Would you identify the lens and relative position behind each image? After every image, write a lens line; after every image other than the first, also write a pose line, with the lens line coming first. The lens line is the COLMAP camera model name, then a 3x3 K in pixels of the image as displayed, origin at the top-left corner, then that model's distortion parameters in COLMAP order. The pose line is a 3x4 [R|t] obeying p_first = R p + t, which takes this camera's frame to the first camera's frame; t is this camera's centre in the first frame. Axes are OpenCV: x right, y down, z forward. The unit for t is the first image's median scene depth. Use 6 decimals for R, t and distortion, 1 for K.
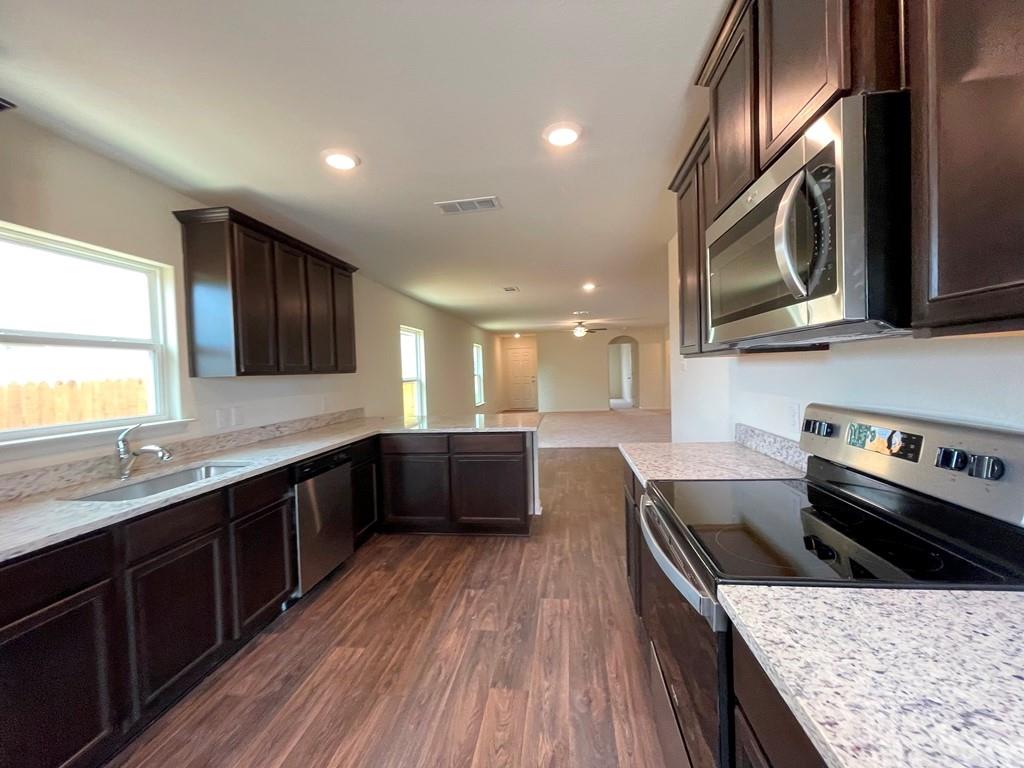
lens RADIAL K [[415.6, 0, 512.0], [0, 415.6, 384.0], [0, 0, 1]] dist [-0.002312, -0.000113]
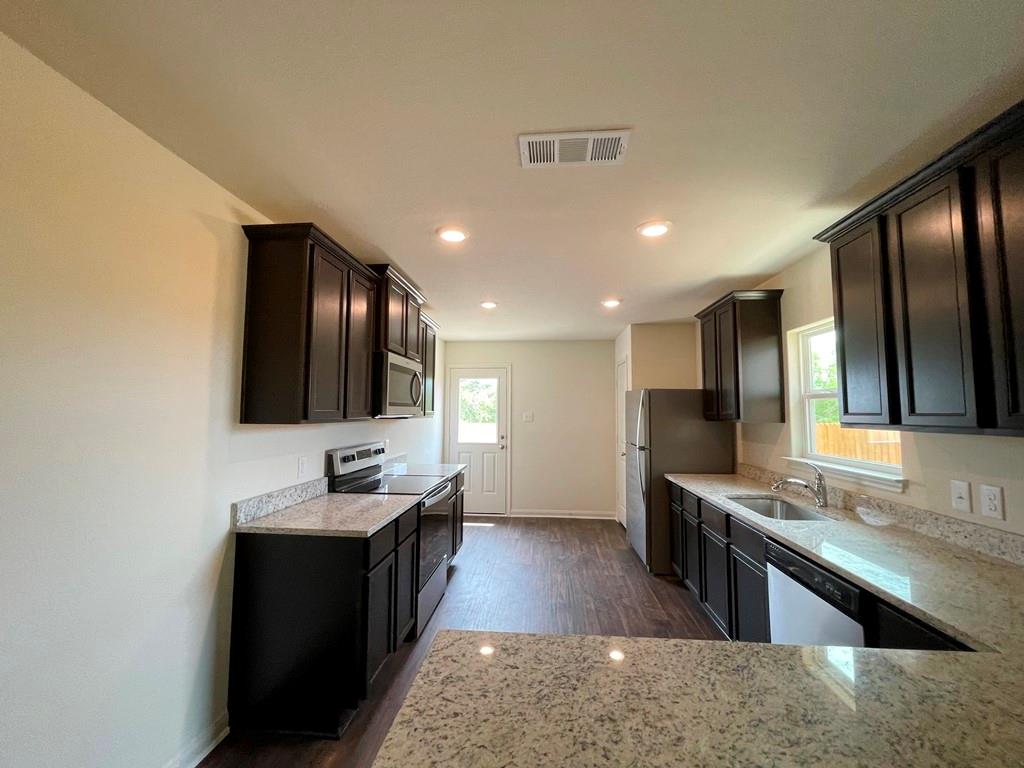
lens RADIAL K [[413.4, 0, 512.0], [0, 413.4, 384.0], [0, 0, 1]] dist [-0.004212, -0.000263]
pose [[-0.998248, 0.022035, -0.054914, 0.022971], [0.023865, 0.999174, -0.032890, -0.093313], [0.054144, -0.034142, -0.997949, 1.756804]]
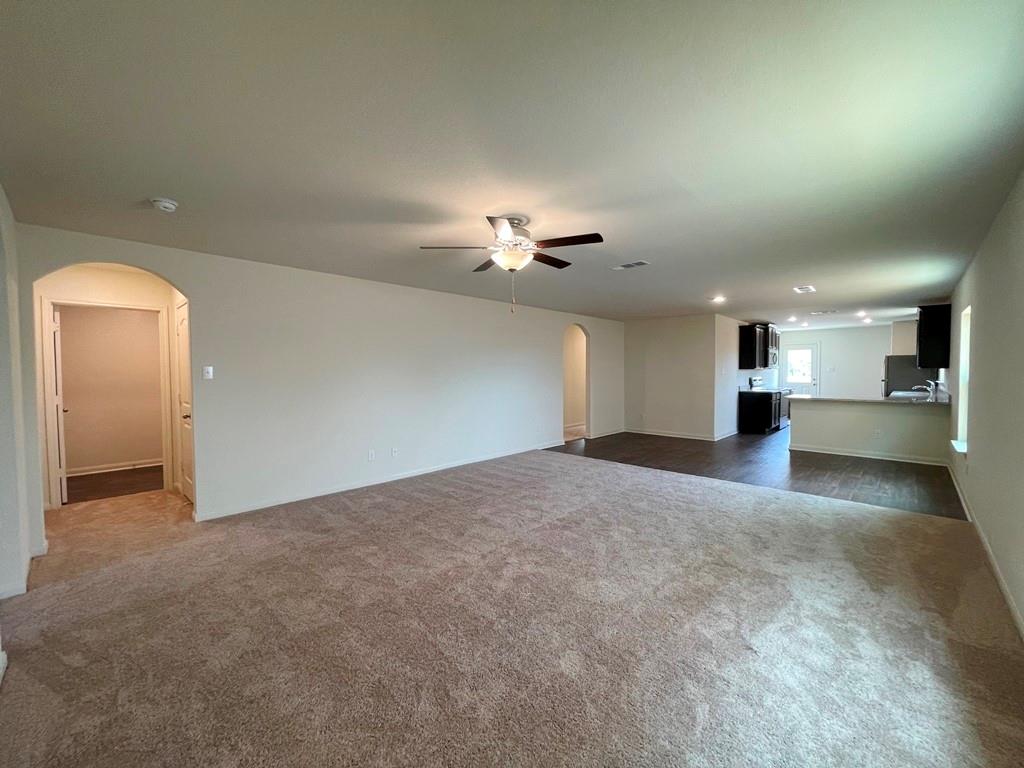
lens RADIAL K [[413.4, 0, 512.0], [0, 413.4, 384.0], [0, 0, 1]] dist [-0.004212, -0.000263]
pose [[-0.809915, 0.014988, 0.586356, -0.013848], [0.049211, 0.997885, 0.042465, -0.179102], [-0.584479, 0.063248, -0.808940, 5.110370]]
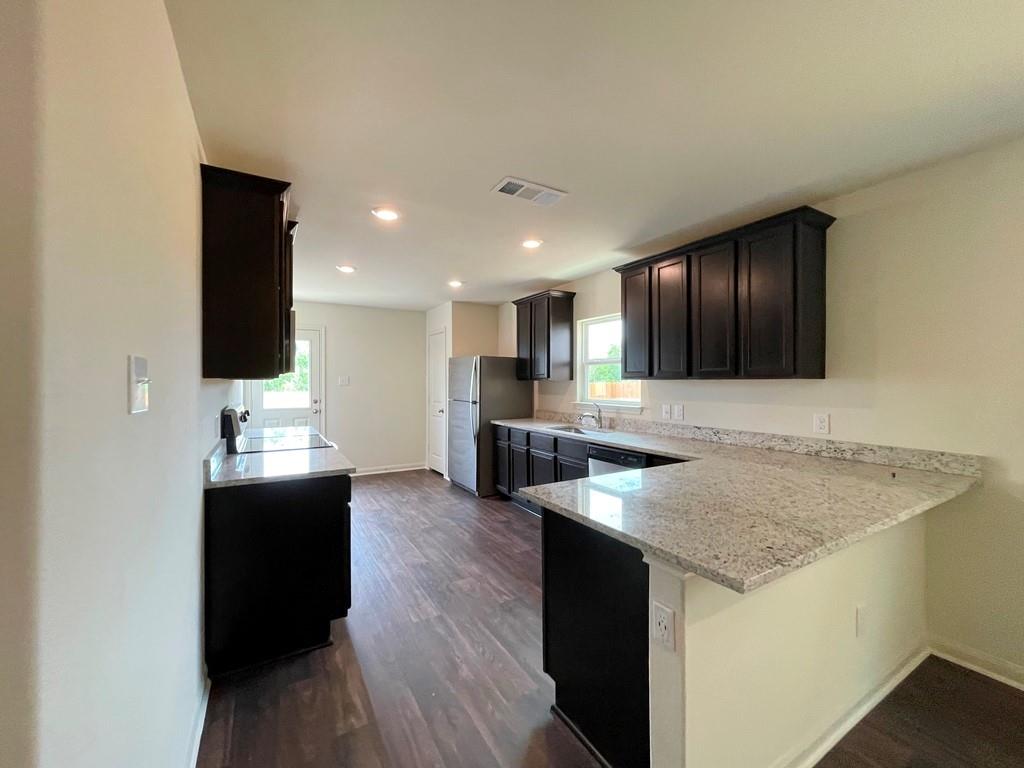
lens RADIAL K [[413.4, 0, 512.0], [0, 413.4, 384.0], [0, 0, 1]] dist [-0.004212, -0.000263]
pose [[-0.781764, 0.034022, -0.622645, 0.535756], [0.003508, 0.998735, 0.050169, -0.077852], [0.623564, 0.037036, -0.780894, 1.875813]]
